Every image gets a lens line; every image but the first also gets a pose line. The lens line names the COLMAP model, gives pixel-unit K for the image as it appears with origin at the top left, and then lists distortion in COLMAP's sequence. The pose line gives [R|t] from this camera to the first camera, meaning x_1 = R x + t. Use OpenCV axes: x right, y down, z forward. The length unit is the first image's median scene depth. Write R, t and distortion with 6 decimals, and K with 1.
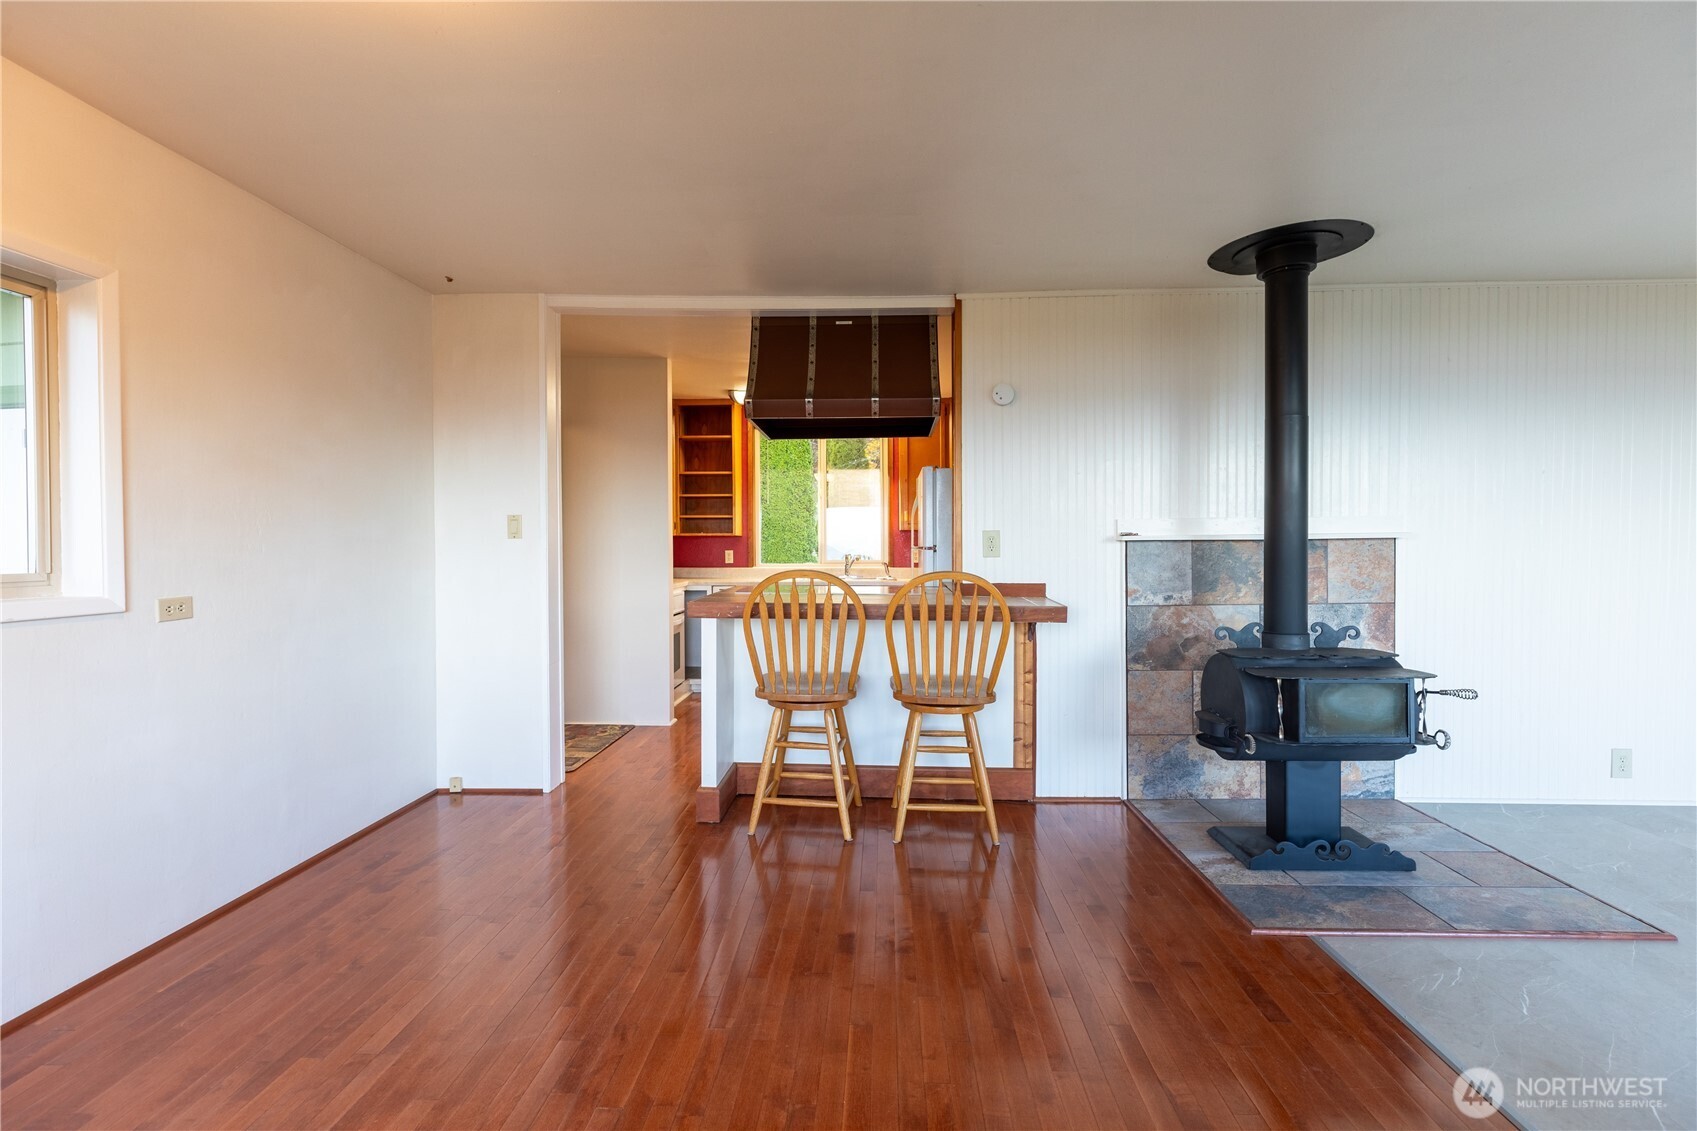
lens RADIAL K [[768.6, 0, 854.3], [0, 768.6, 553.4], [0, 0, 1]] dist [0.011282, 0.000267]
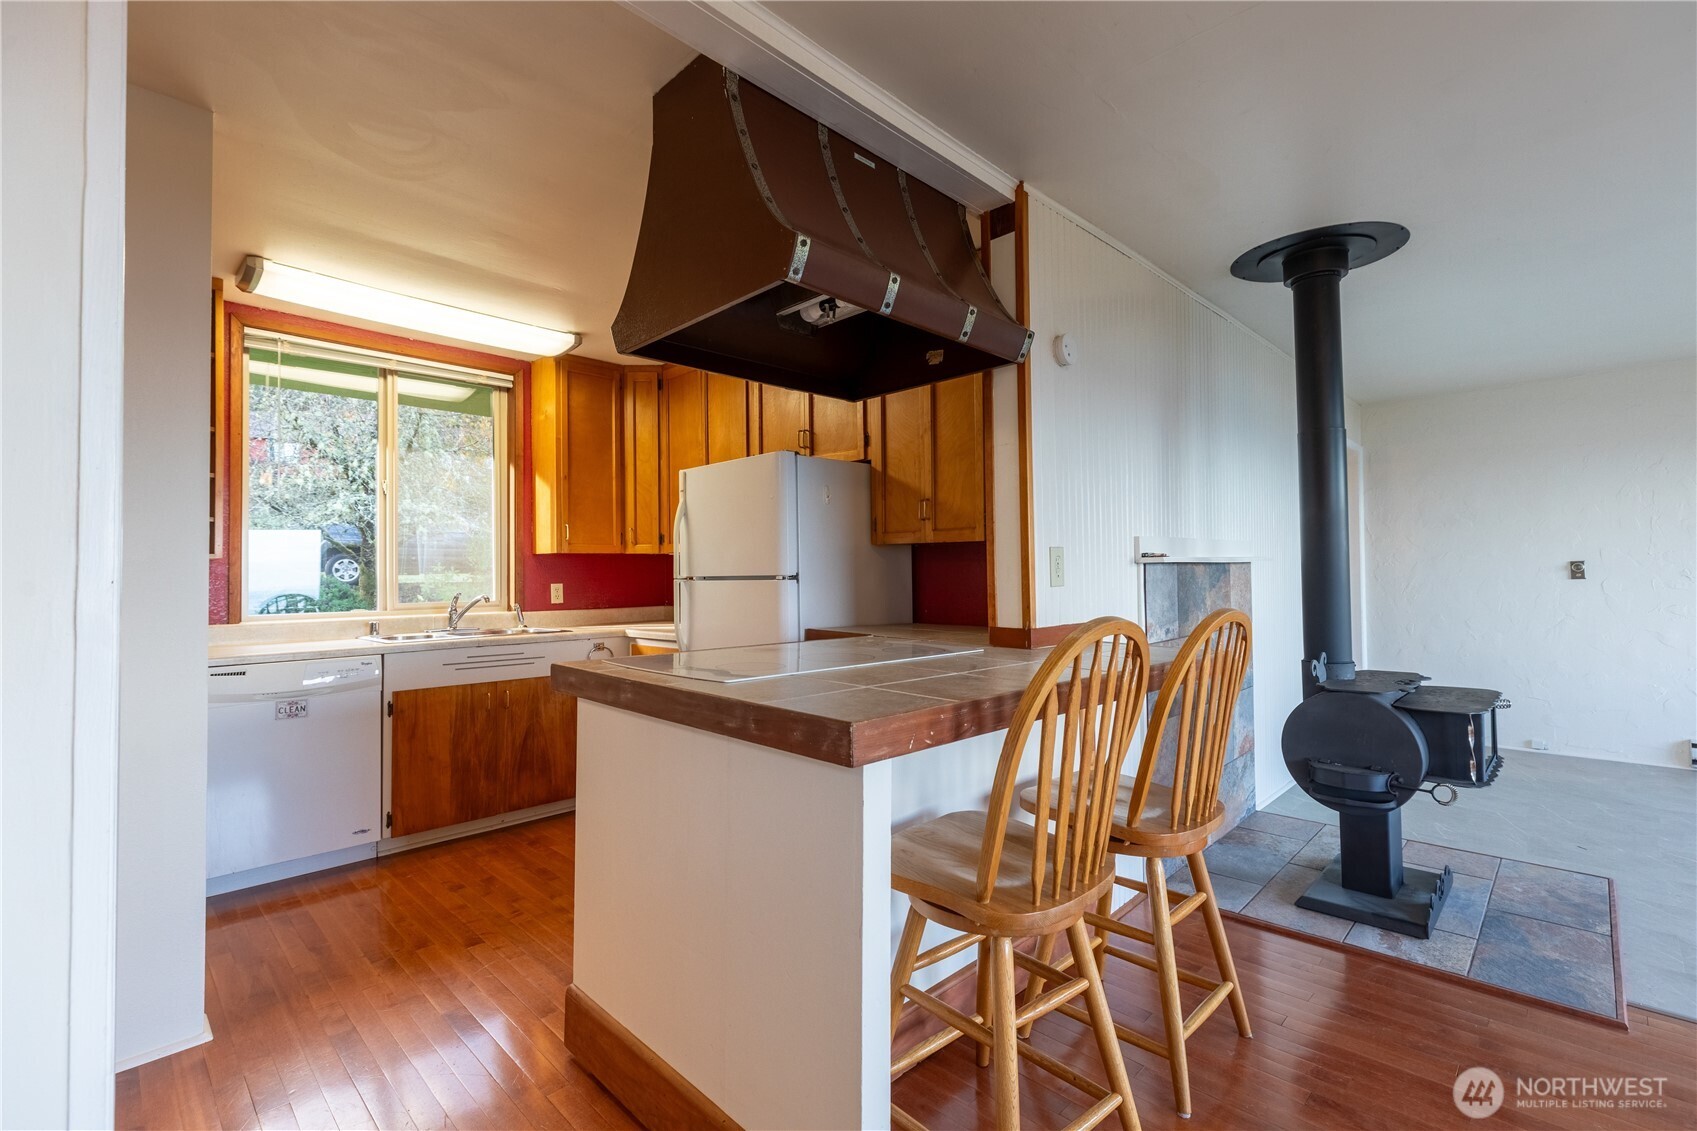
lens RADIAL K [[762.2, 0, 861.9], [0, 762.2, 557.9], [0, 0, 1]] dist [0.007438, -0.000187]
pose [[0.675194, 0.013724, 0.737513, -0.442428], [0.019040, 0.999170, -0.036025, 0.001228], [-0.737395, 0.038366, 0.674372, 0.696919]]
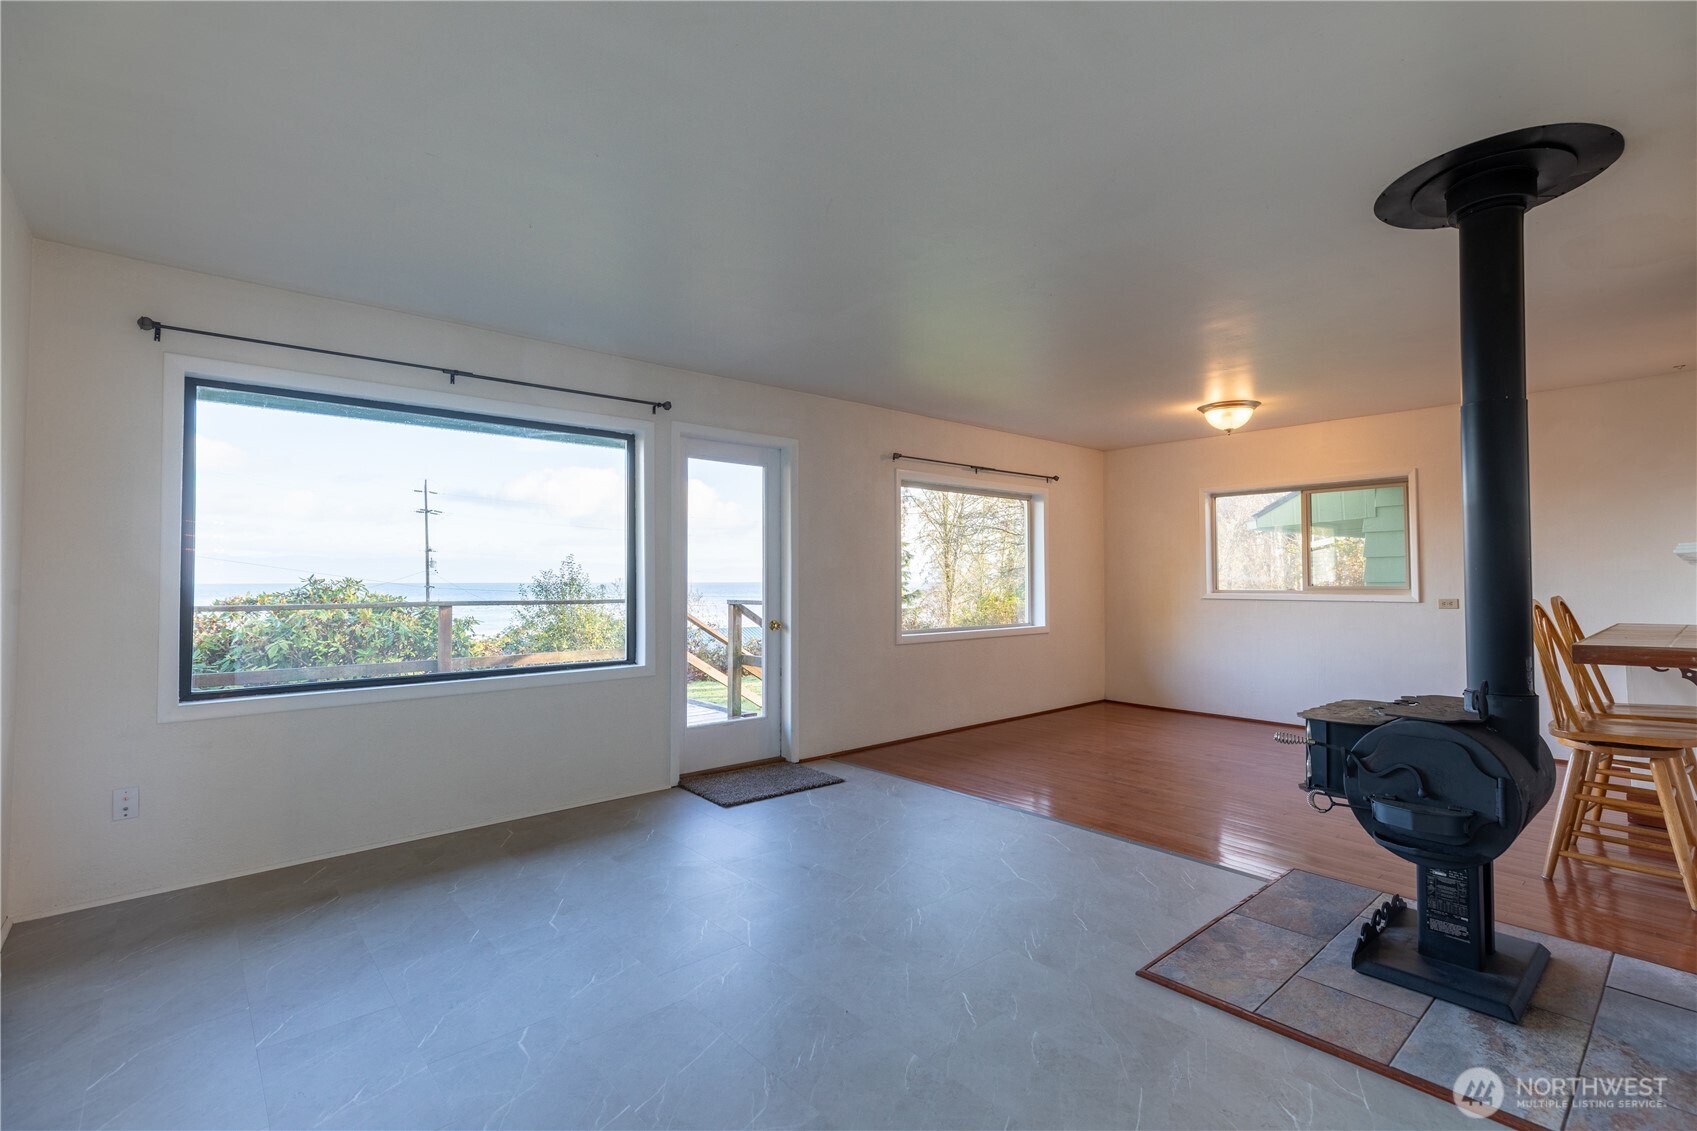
lens RADIAL K [[779.8, 0, 852.1], [0, 779.8, 557.8], [0, 0, 1]] dist [0.007930, -0.000741]
pose [[-0.728502, -0.016676, -0.684841, 1.348266], [-0.006225, 0.999824, -0.017724, -0.008880], [0.685016, -0.008649, -0.728477, 0.992821]]
